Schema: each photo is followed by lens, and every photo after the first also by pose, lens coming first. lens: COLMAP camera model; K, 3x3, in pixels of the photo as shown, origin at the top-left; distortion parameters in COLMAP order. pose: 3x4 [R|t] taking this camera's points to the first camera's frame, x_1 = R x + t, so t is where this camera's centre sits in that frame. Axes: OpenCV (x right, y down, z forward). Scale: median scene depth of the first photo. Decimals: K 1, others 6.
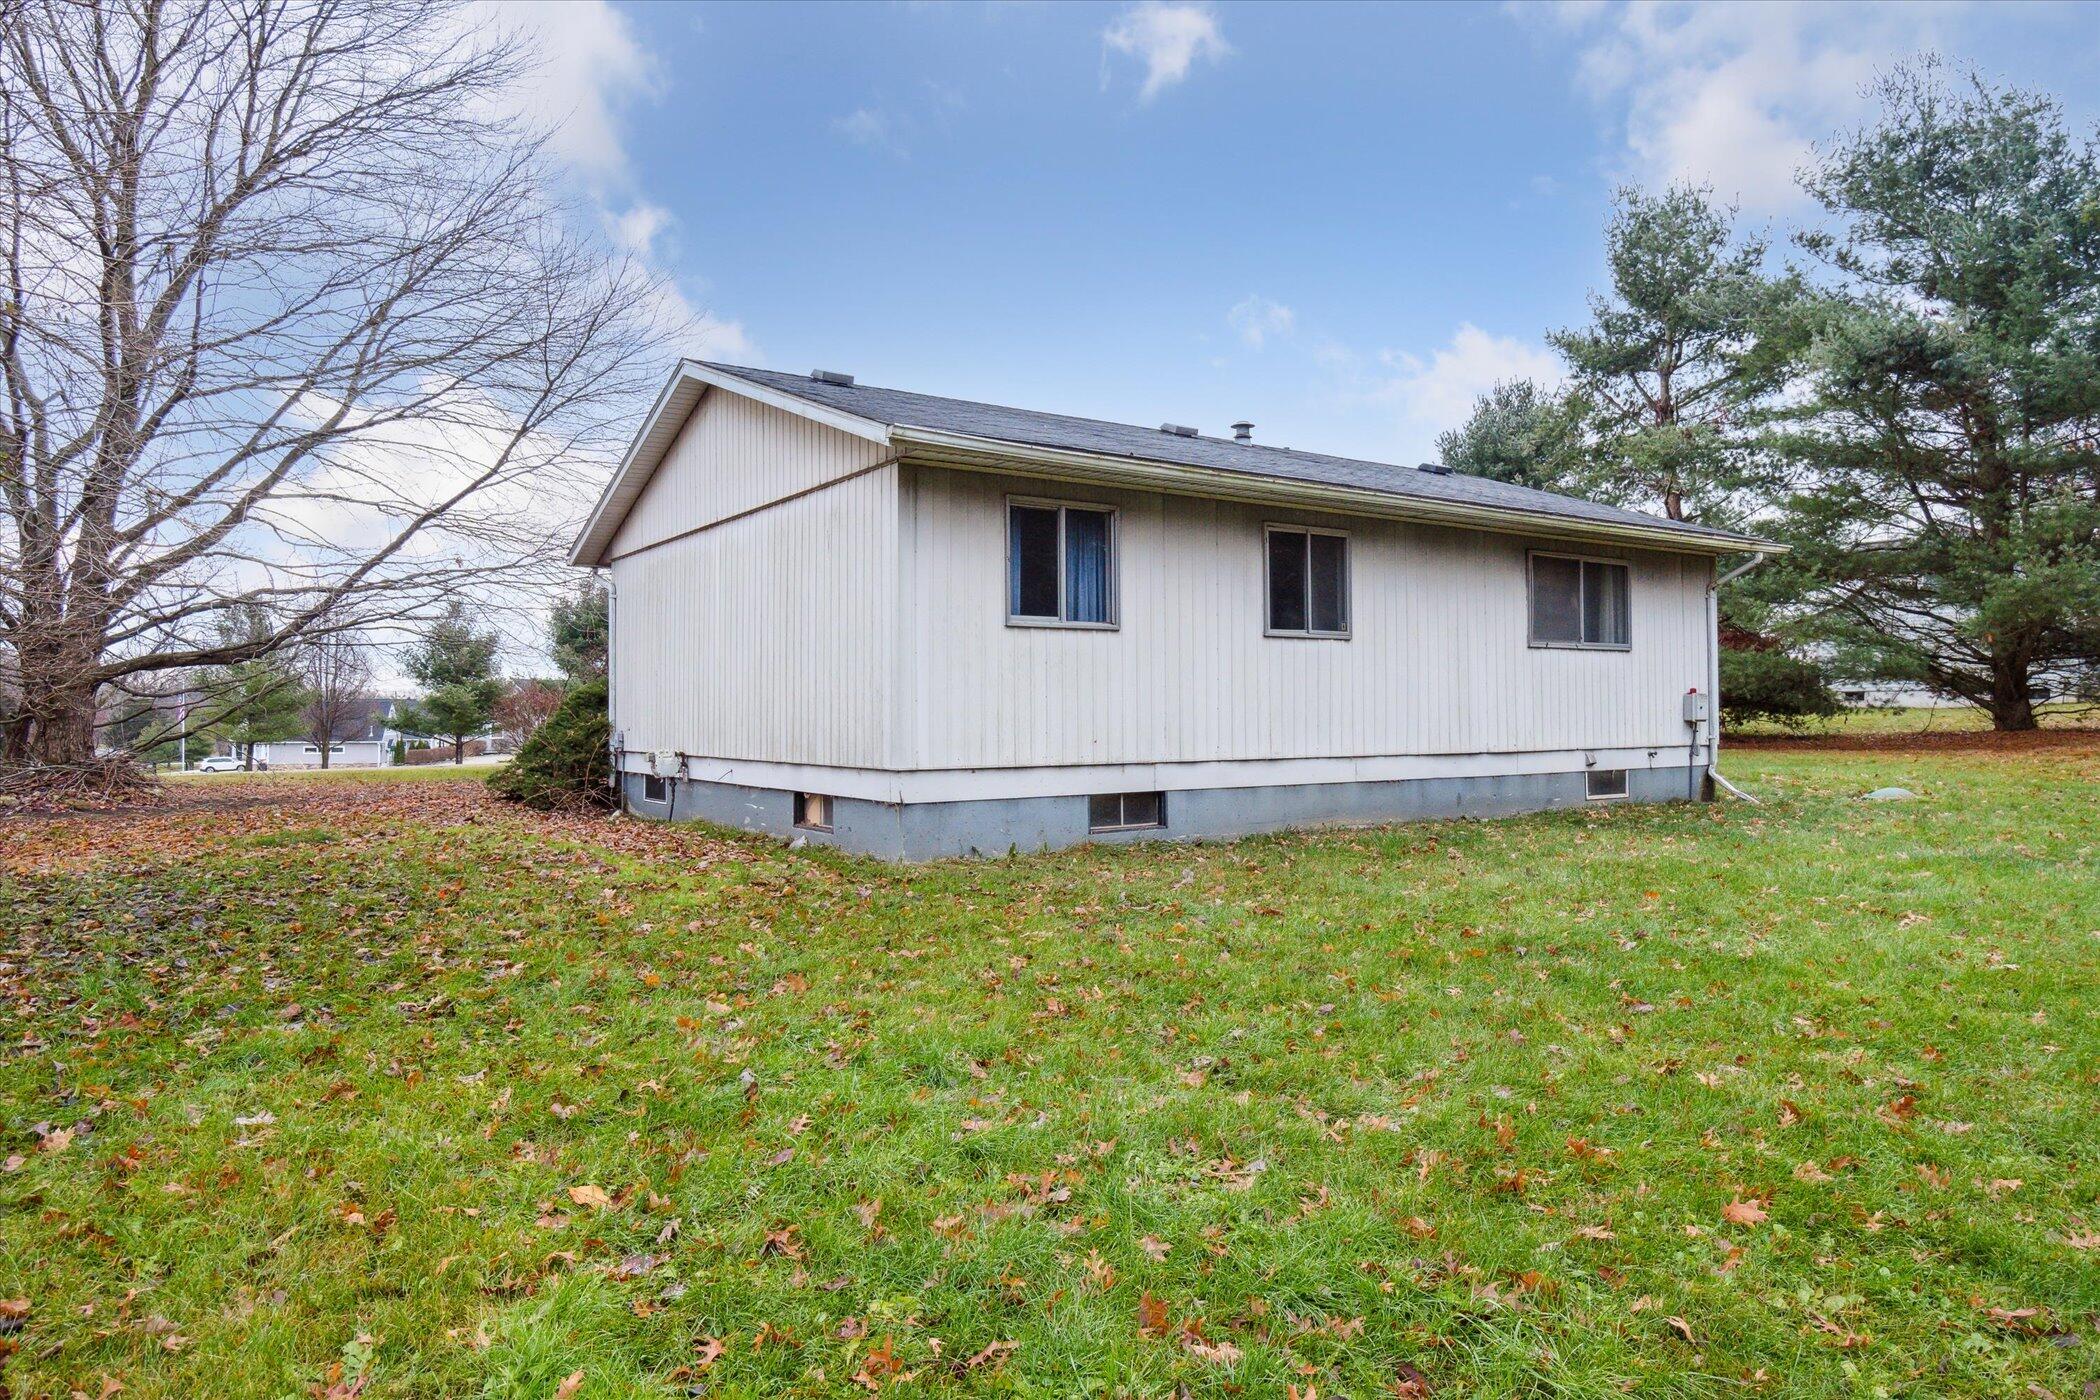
lens RADIAL K [[1219.7, 0, 1050.0], [0, 1219.7, 700.0], [0, 0, 1]] dist [-0.005404, -0.001445]
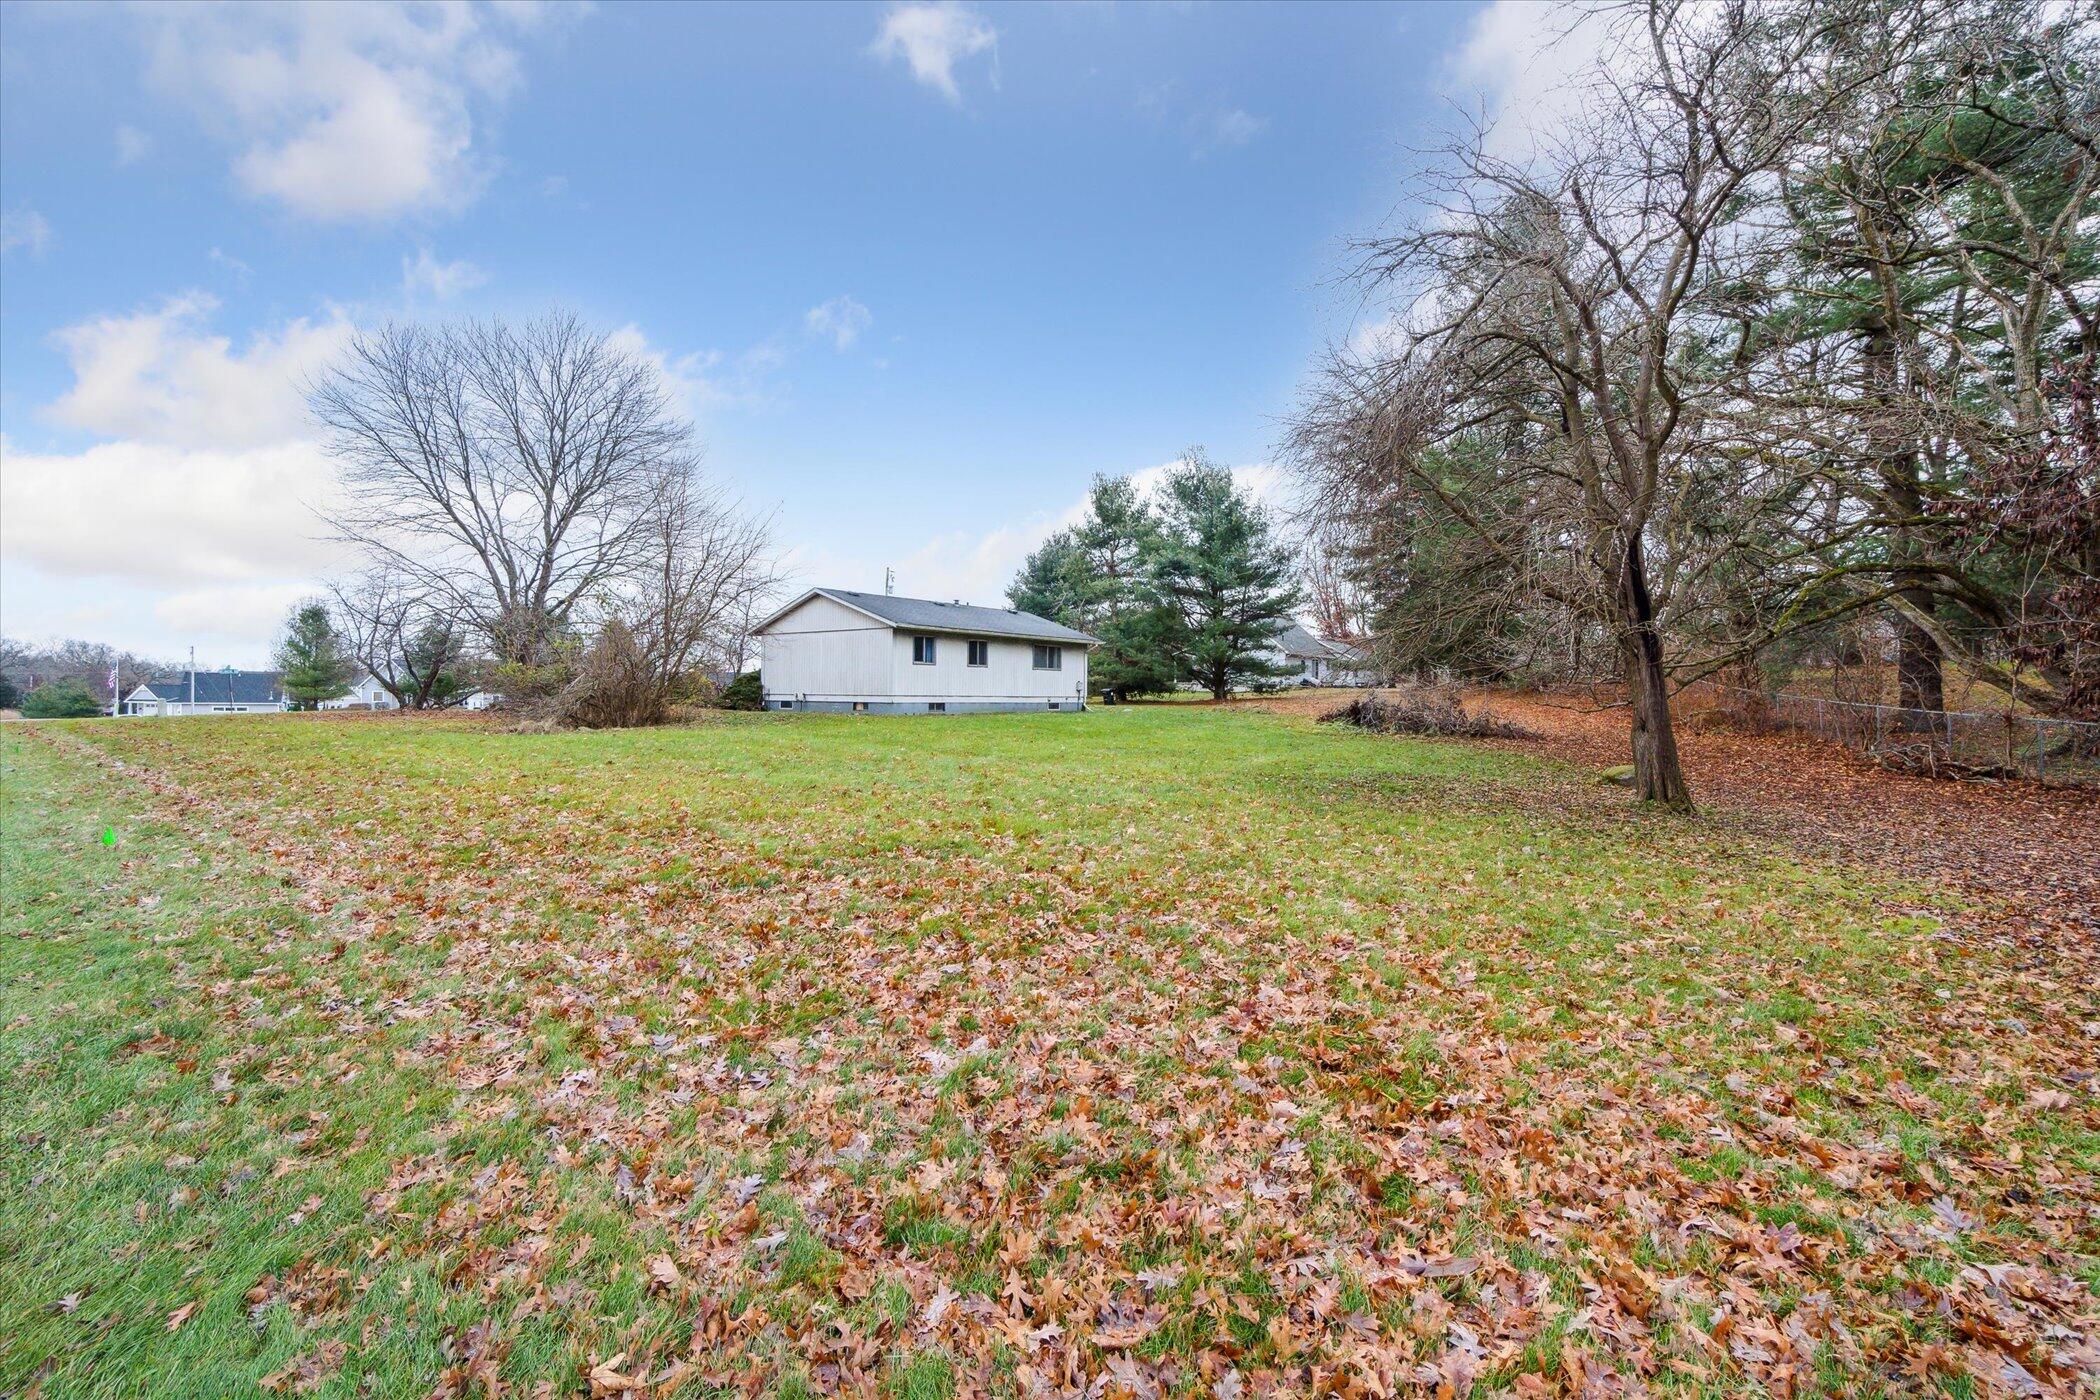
lens RADIAL K [[950.3, 0, 1043.6], [0, 950.3, 697.9], [0, 0, 1]] dist [-0.002857, -0.000470]
pose [[0.951158, 0.013191, 0.308422, -0.464402], [-0.016870, 0.999815, 0.009264, 0.017072], [-0.308242, -0.014014, 0.951205, -1.743002]]
